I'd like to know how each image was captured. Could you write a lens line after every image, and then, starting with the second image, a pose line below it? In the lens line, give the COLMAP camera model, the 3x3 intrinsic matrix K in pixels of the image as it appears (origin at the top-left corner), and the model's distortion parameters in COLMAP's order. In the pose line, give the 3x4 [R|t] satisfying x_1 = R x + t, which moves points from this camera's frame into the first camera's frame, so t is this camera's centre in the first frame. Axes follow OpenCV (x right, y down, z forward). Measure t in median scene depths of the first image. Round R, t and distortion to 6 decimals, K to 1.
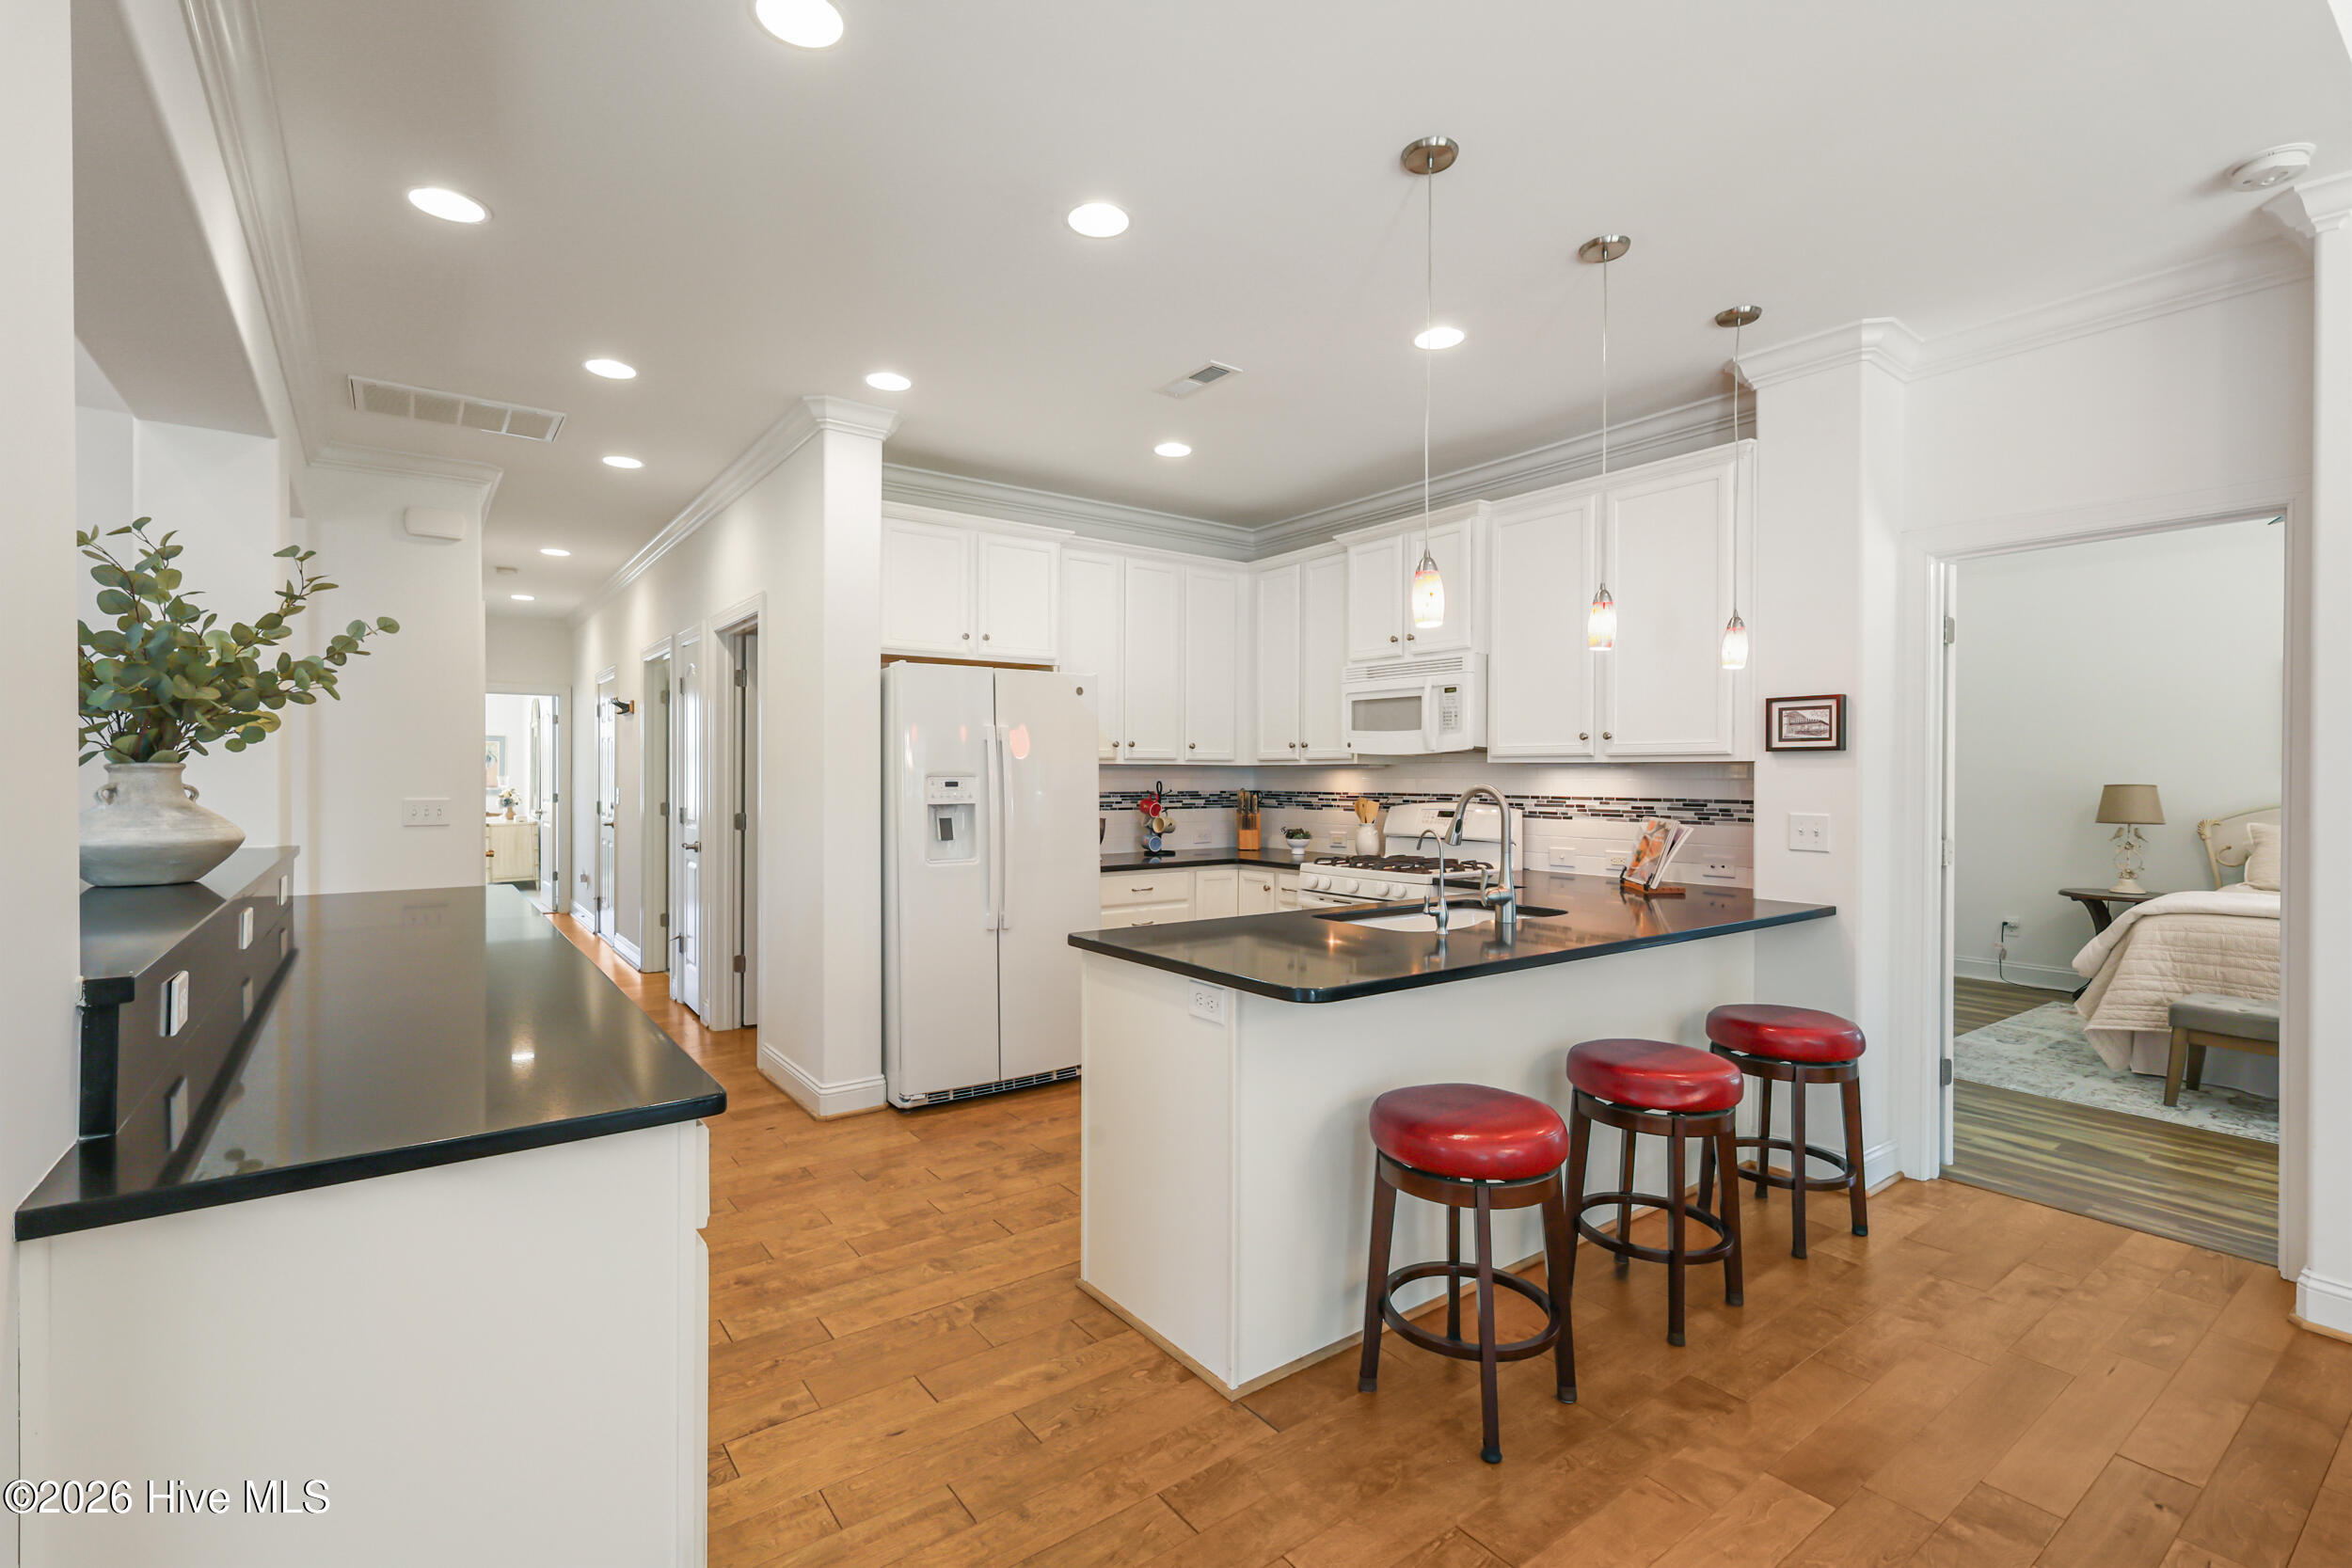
lens RADIAL K [[1065.1, 0, 1167.4], [0, 1065.1, 778.7], [0, 0, 1]] dist [0.002093, 0.000722]
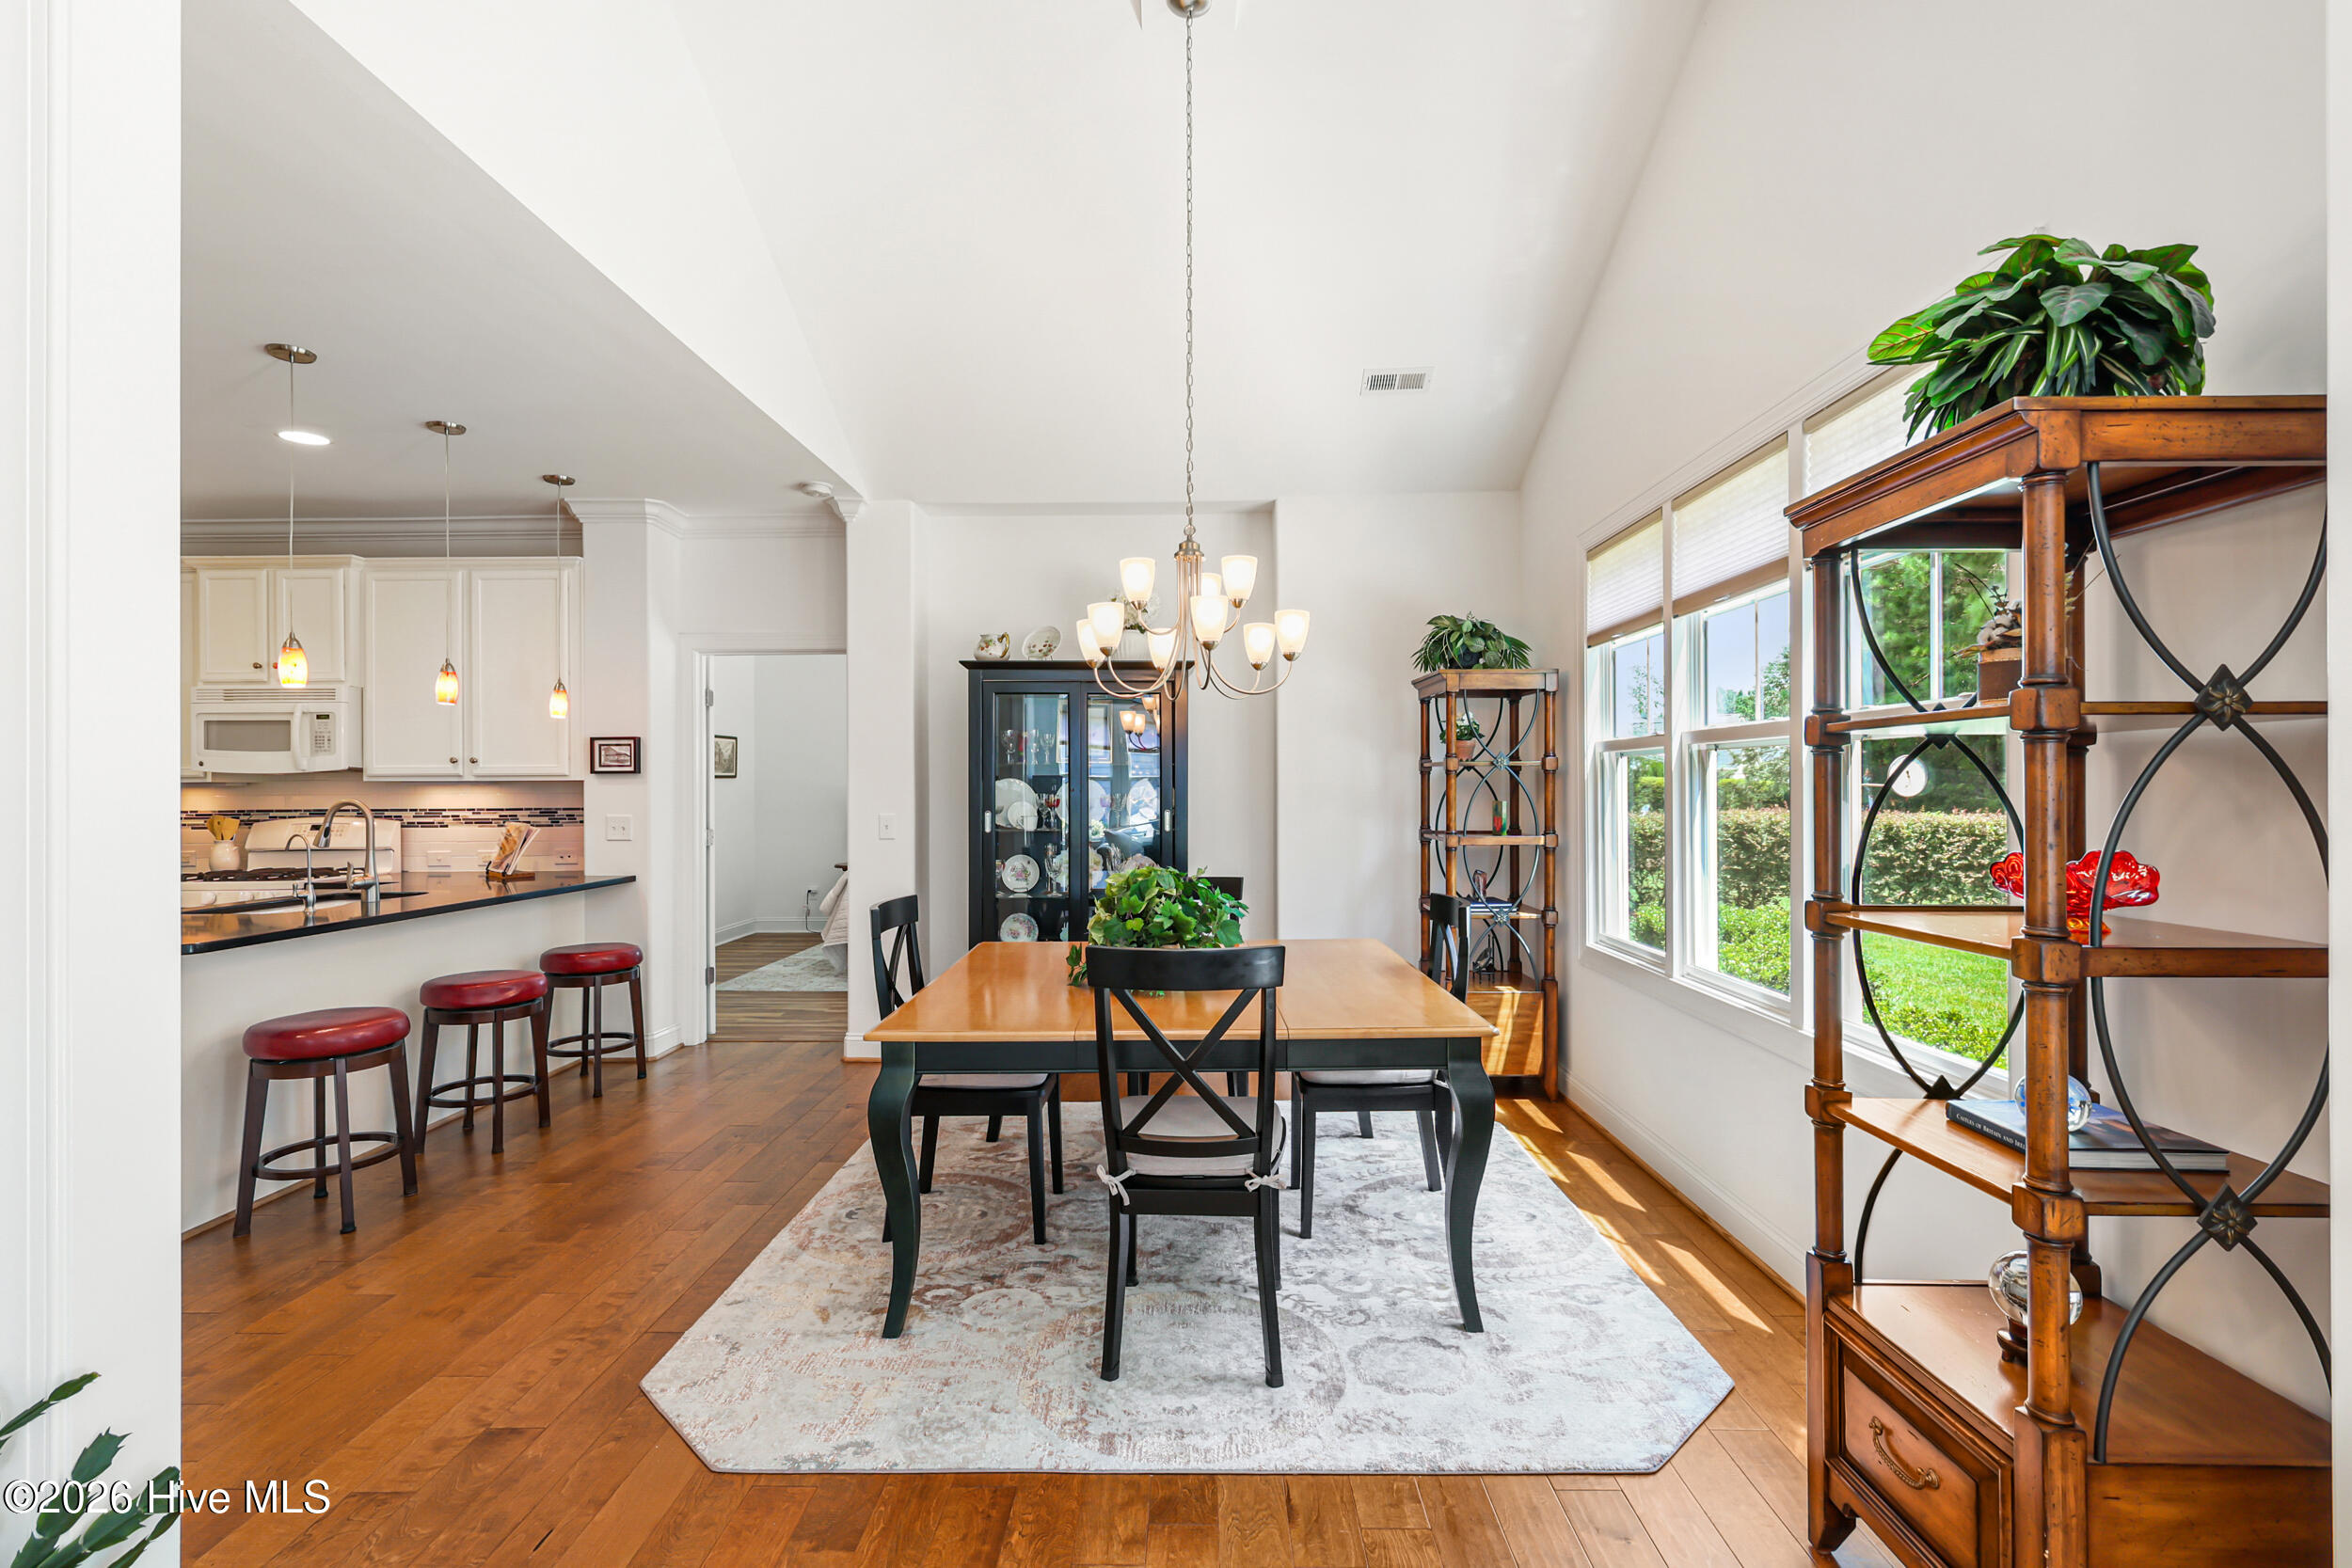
lens RADIAL K [[1065.1, 0, 1179.2], [0, 1065.1, 782.6], [0, 0, 1]] dist [0.002093, 0.000722]
pose [[0.600845, -0.003920, 0.799356, -0.105129], [0.012103, 0.999918, -0.004193, 0.002331], [-0.799274, 0.012194, 0.600843, -0.456220]]
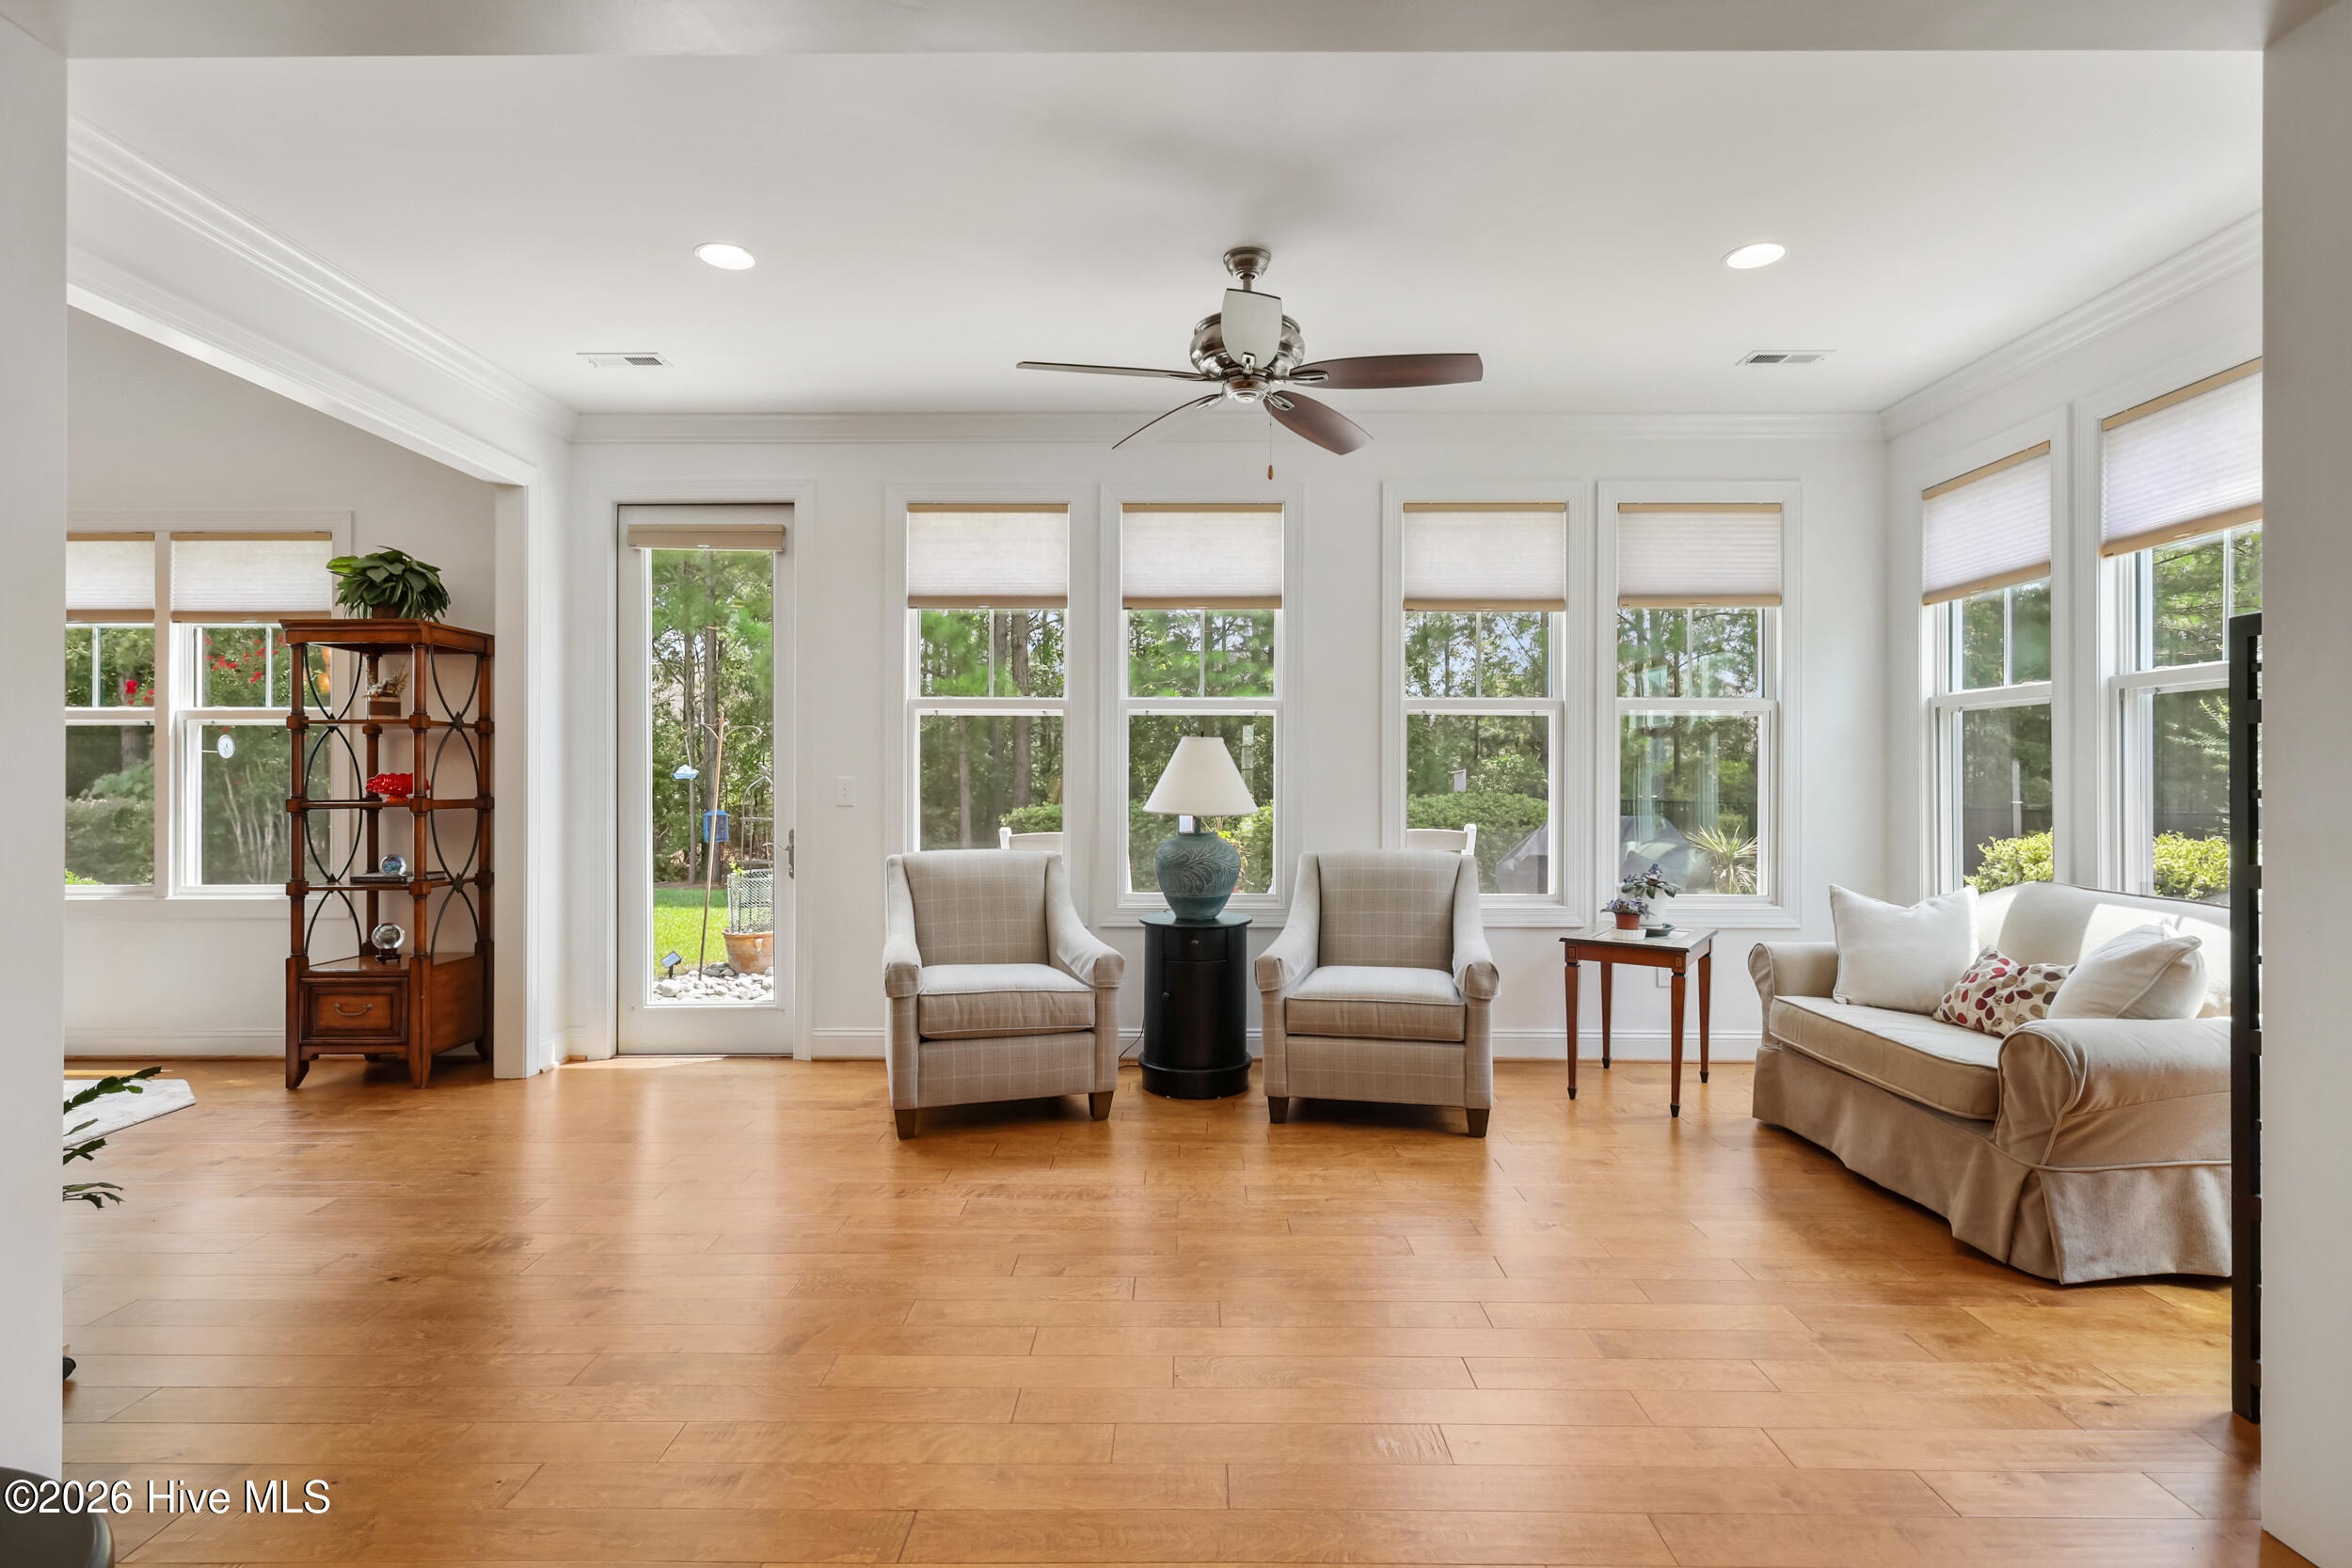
lens RADIAL K [[1223.8, 0, 1197.0], [0, 1223.8, 775.7], [0, 0, 1]] dist [0.014997, 0.000305]
pose [[-0.792905, -0.002799, 0.609338, -0.979486], [0.001208, 0.999980, 0.006165, 0.025870], [-0.609344, 0.005624, -0.792886, 0.010349]]
